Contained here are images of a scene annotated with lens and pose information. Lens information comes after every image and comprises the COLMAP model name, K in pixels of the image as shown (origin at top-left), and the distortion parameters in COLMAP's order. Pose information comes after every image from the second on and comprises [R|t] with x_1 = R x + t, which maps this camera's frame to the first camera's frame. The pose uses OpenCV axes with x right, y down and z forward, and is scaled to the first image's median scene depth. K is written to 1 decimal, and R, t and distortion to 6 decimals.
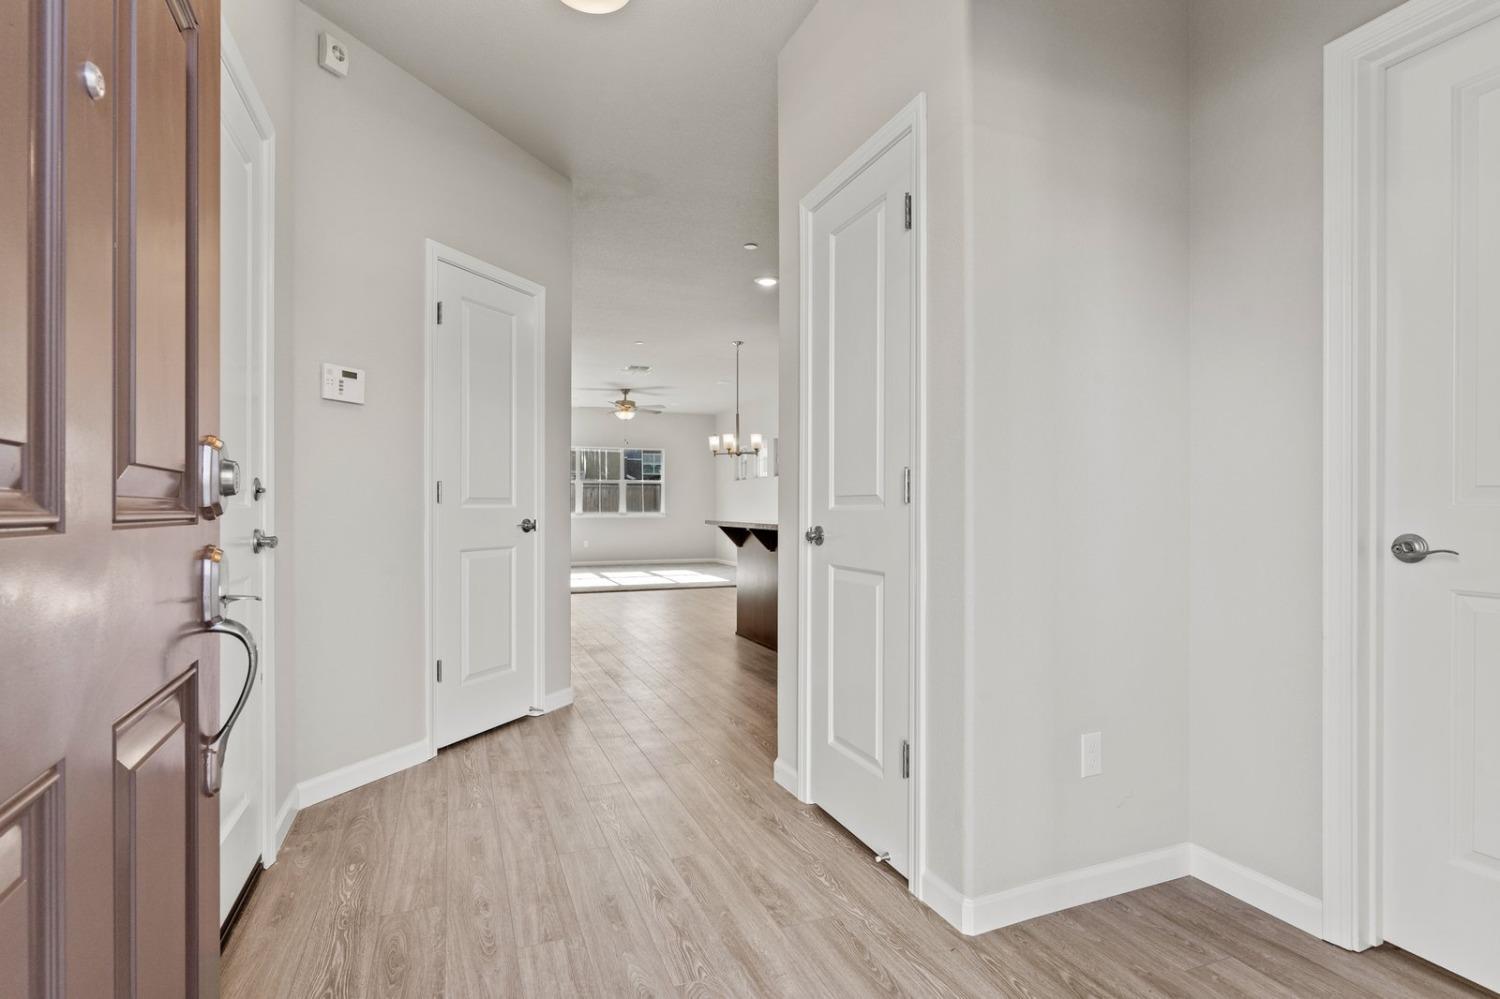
lens RADIAL K [[719.5, 0, 750.0], [0, 719.5, 499.5], [0, 0, 1]] dist [0.000626, -0.000023]
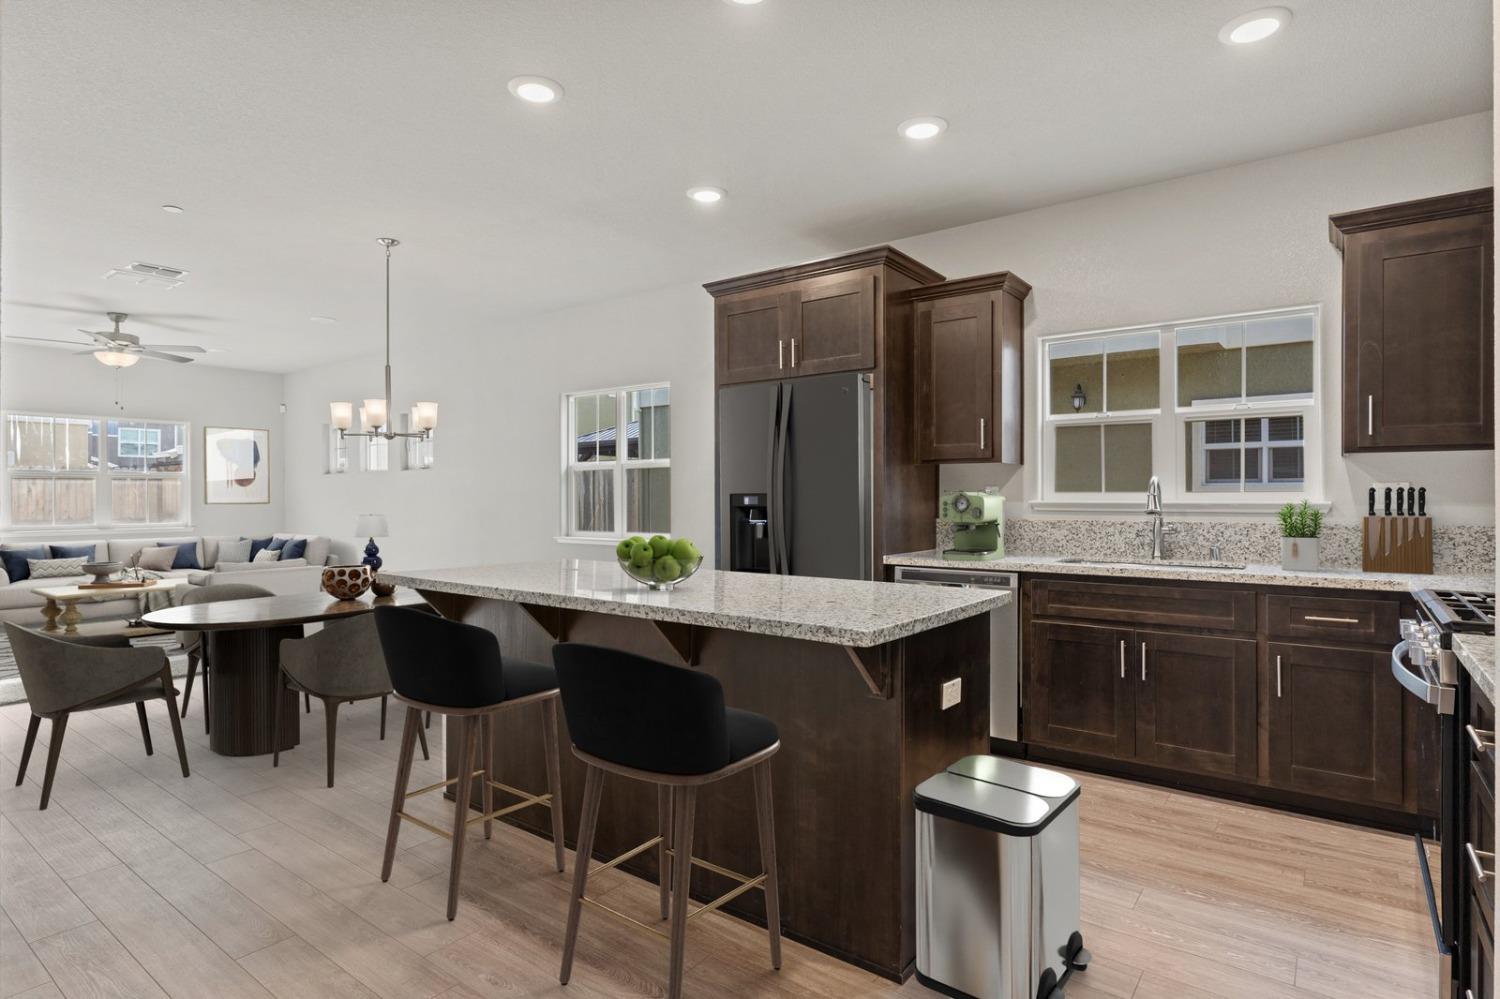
lens RADIAL K [[767.2, 0, 750.0], [0, 767.2, 499.5], [0, 0, 1]] dist [-0.000043, -0.000238]
pose [[0.855920, -0.006141, 0.517073, -0.060088], [-0.000255, 0.999924, 0.012299, -0.014172], [-0.517109, -0.010658, 0.855853, 0.225146]]
